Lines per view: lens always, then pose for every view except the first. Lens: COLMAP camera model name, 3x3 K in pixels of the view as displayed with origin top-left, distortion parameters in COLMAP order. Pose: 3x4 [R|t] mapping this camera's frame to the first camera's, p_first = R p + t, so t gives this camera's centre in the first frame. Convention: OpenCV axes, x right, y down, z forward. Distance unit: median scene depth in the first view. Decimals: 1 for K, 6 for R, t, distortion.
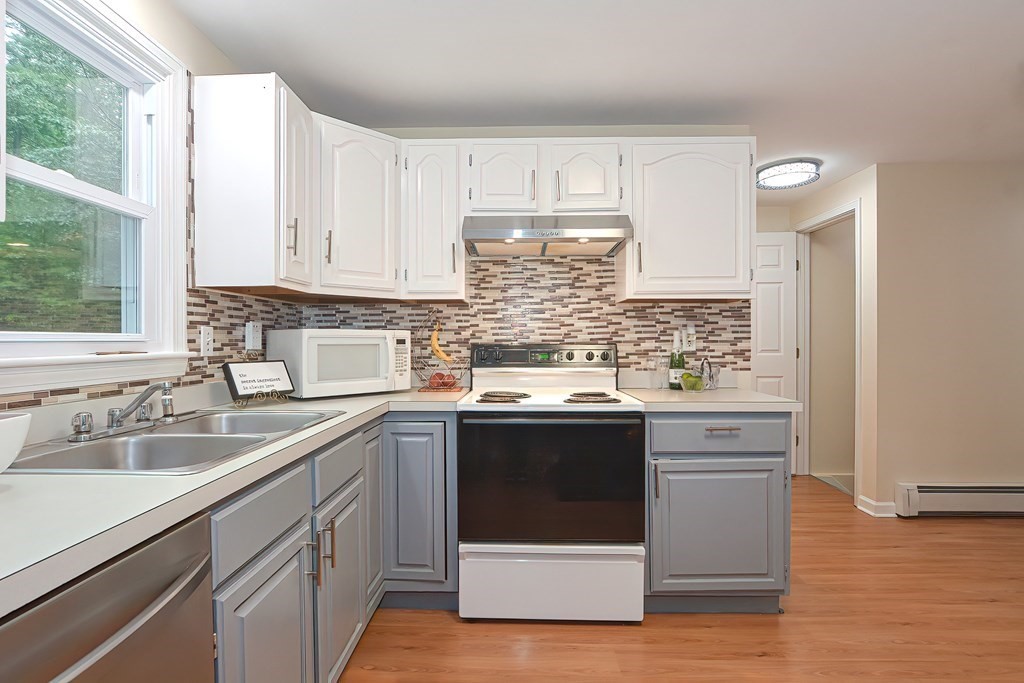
lens RADIAL K [[500.1, 0, 509.2], [0, 500.1, 343.2], [0, 0, 1]] dist [-0.035979, 0.007537]
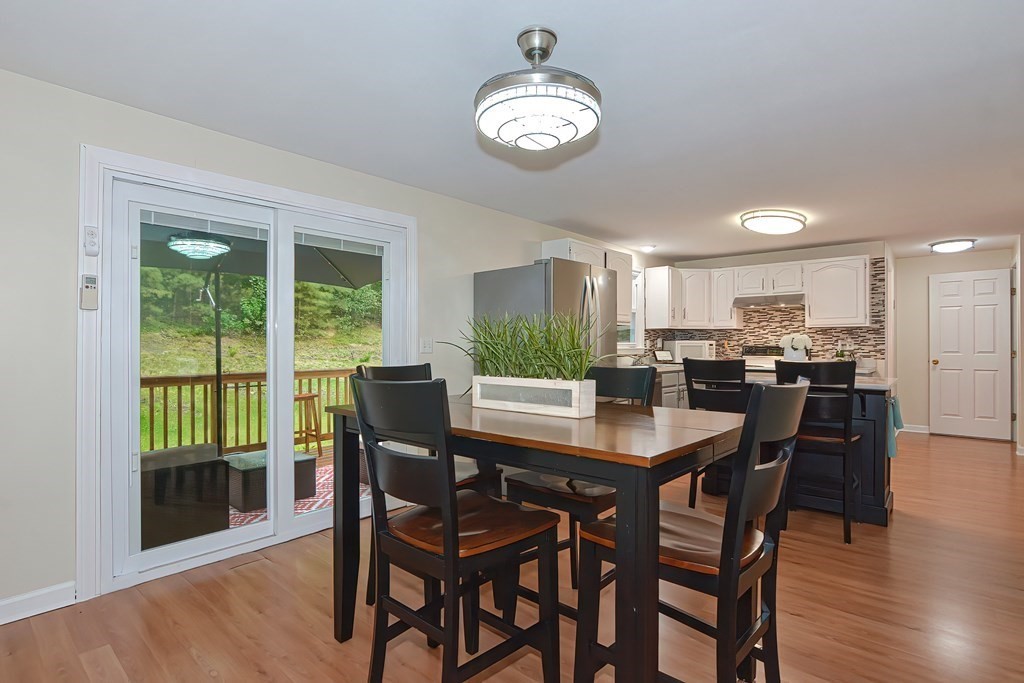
lens RADIAL K [[500.1, 0, 506.5], [0, 500.1, 339.0], [0, 0, 1]] dist [-0.035979, 0.007537]
pose [[0.758432, -0.004436, -0.651737, 0.636924], [-0.006741, 0.999870, -0.014650, 0.010850], [0.651717, 0.015504, 0.758304, -1.610735]]
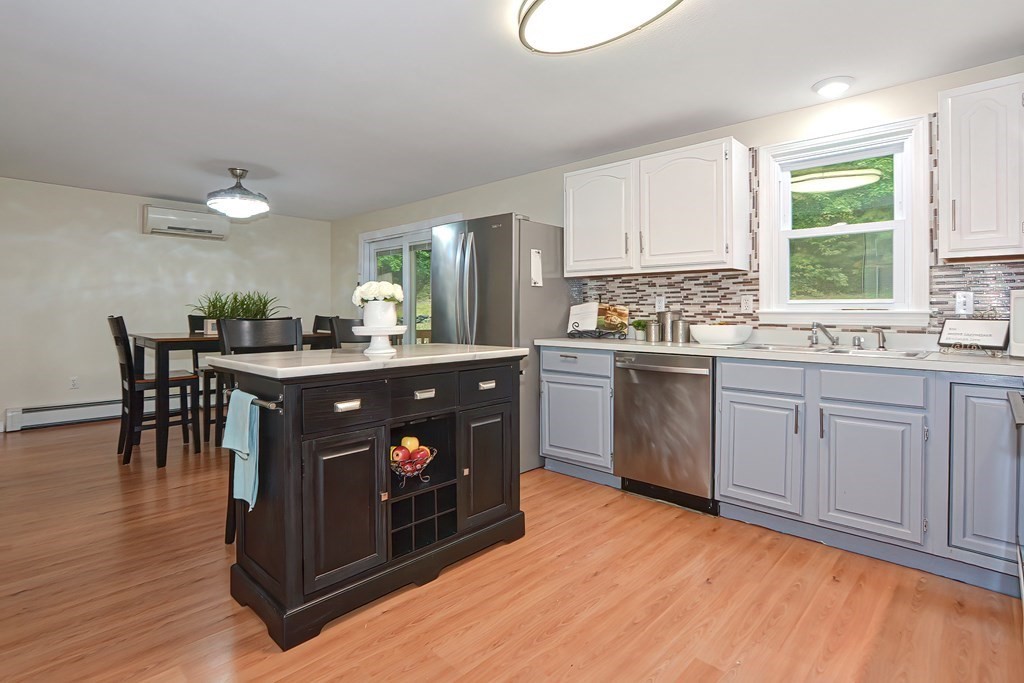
lens RADIAL K [[500.1, 0, 512.2], [0, 500.1, 309.2], [0, 0, 1]] dist [-0.035979, 0.007537]
pose [[-0.667306, -0.004053, -0.744773, 0.836170], [-0.006502, 0.999979, 0.000384, 0.014962], [0.744755, 0.005099, -0.667318, 0.706534]]
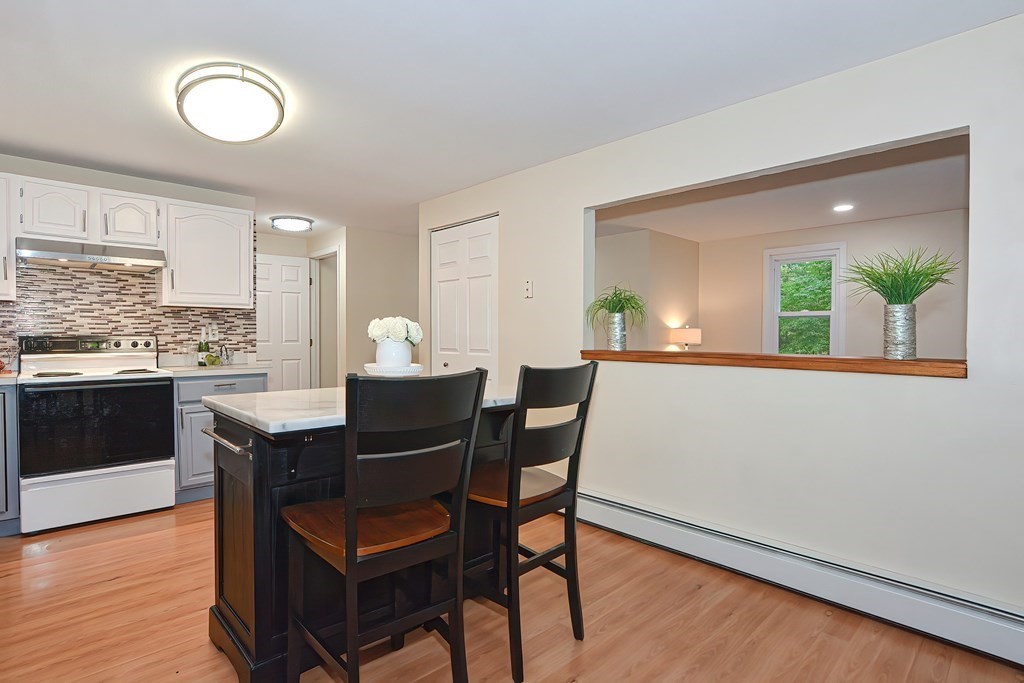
lens RADIAL K [[500.1, 0, 505.2], [0, 500.1, 344.9], [0, 0, 1]] dist [-0.035979, 0.007537]
pose [[0.705789, -0.010629, 0.708343, -0.080772], [-0.002533, 0.999843, 0.017528, 0.000476], [-0.708418, -0.014166, 0.705651, -0.712045]]
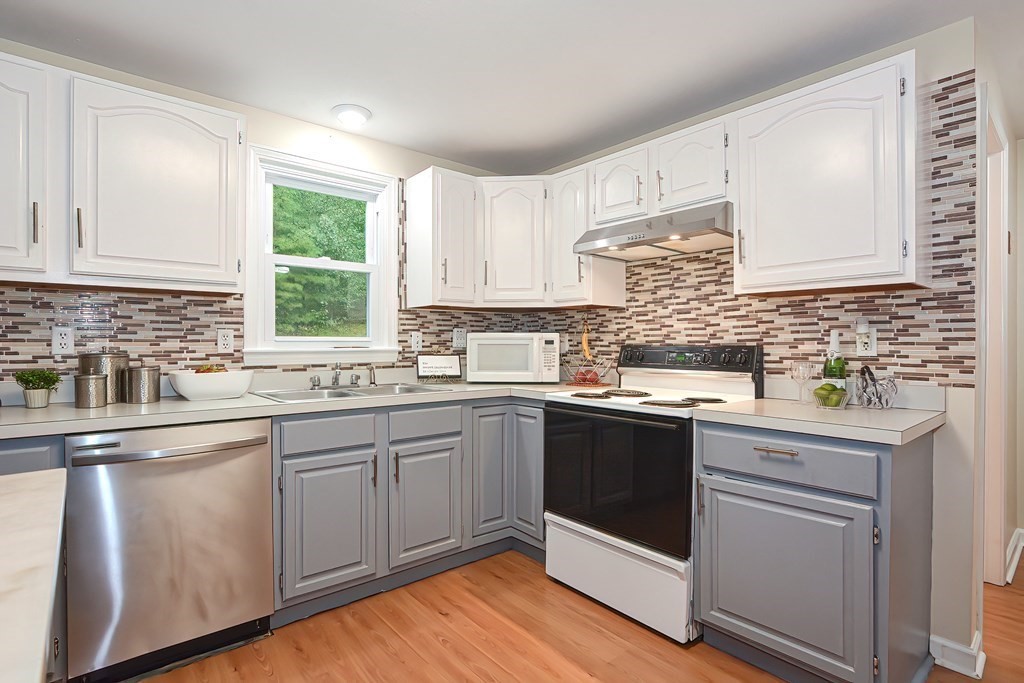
lens RADIAL K [[500.1, 0, 496.5], [0, 500.1, 341.3], [0, 0, 1]] dist [-0.035979, 0.007537]
pose [[0.654763, 0.002344, -0.755831, 0.570345], [-0.006177, 0.999978, -0.002250, -0.001717], [0.755809, 0.006142, 0.654763, 0.097295]]
